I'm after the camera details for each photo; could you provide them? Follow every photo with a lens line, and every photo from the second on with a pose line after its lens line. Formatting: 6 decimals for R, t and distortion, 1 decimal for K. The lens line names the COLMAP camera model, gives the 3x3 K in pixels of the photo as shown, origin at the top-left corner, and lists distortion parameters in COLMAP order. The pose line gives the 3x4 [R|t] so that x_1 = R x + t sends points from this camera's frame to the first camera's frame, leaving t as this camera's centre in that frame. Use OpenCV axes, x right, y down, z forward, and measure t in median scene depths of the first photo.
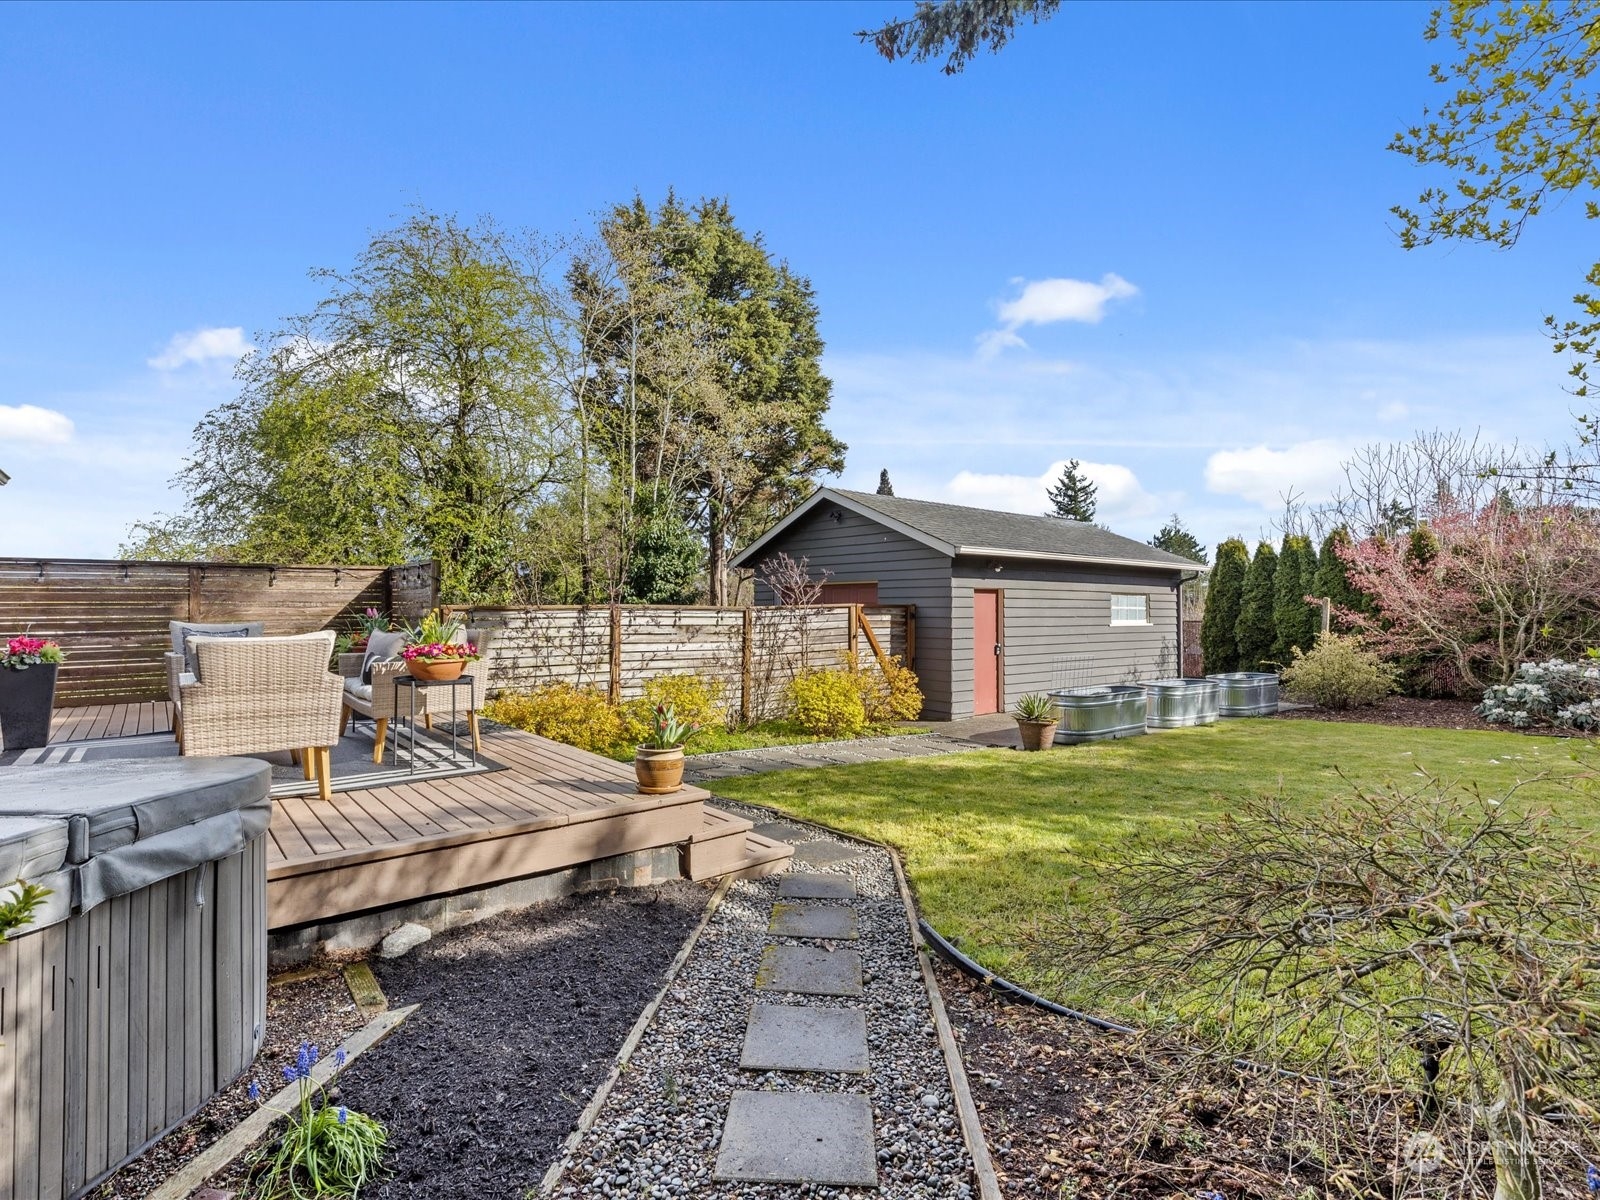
lens RADIAL K [[805.7, 0, 789.5], [0, 805.7, 599.0], [0, 0, 1]] dist [0.005949, -0.001873]
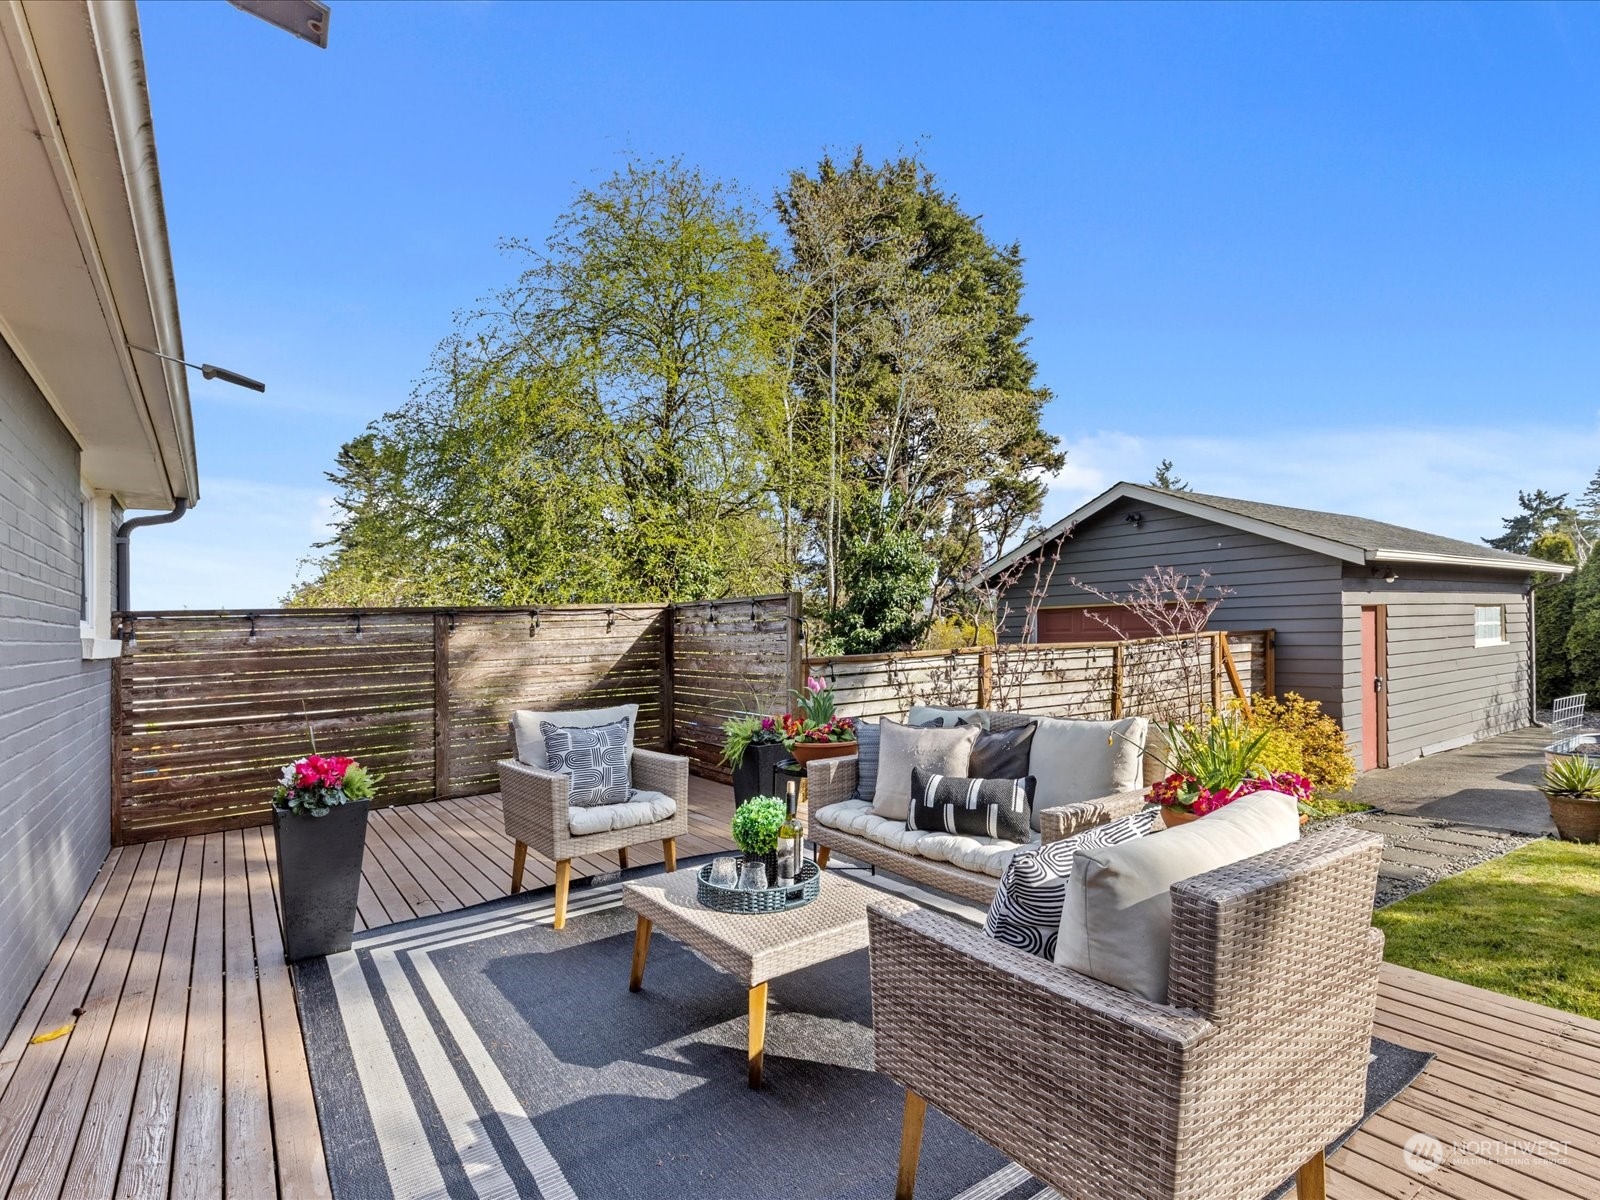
lens RADIAL K [[830.5, 0, 800.0], [0, 830.5, 600.0], [0, 0, 1]] dist [0.001310, -0.000598]
pose [[0.997537, -0.032618, -0.062092, -0.223055], [0.031179, 0.999226, -0.024003, -0.014433], [0.062827, 0.022008, 0.997782, 0.172494]]
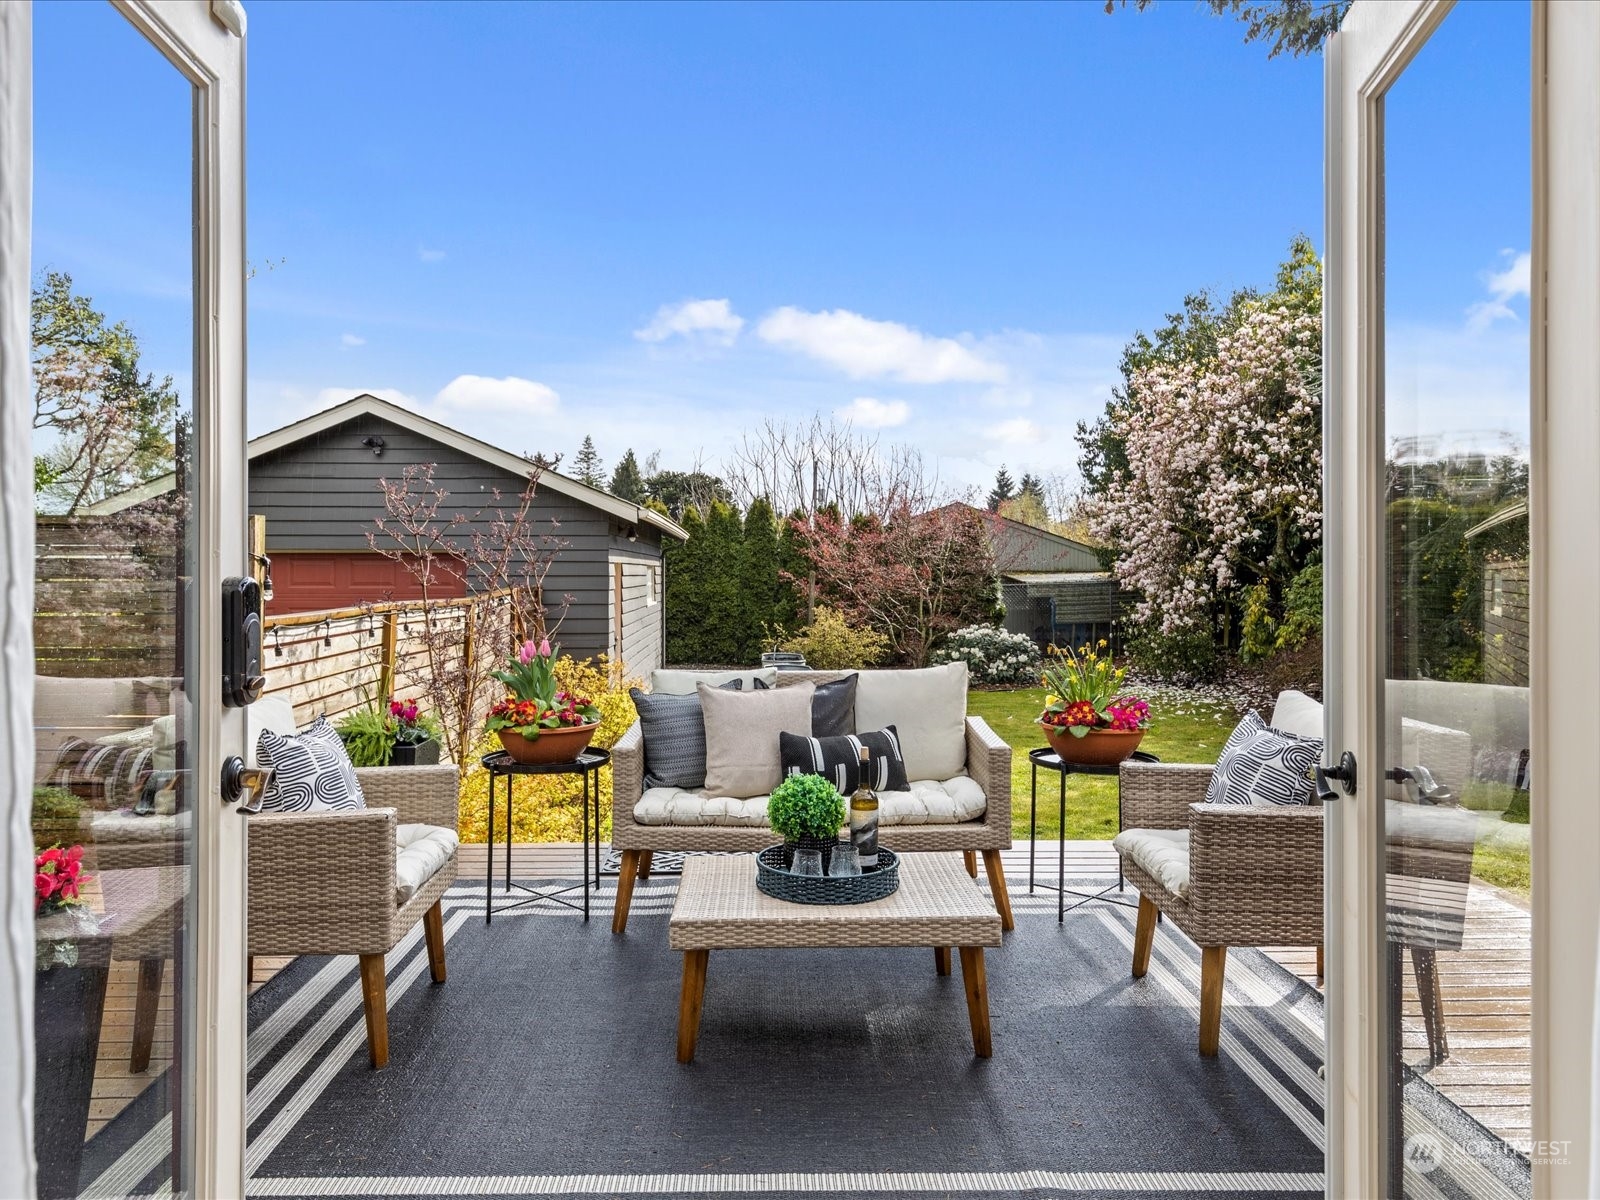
lens RADIAL K [[1079.0, 0, 797.0], [0, 1079.0, 564.4], [0, 0, 1]] dist [0.004357, -0.000665]
pose [[0.607709, 0.001540, 0.794158, -0.413579], [-0.007694, 0.999963, 0.003949, -0.015836], [-0.794122, -0.008511, 0.607699, 0.236690]]
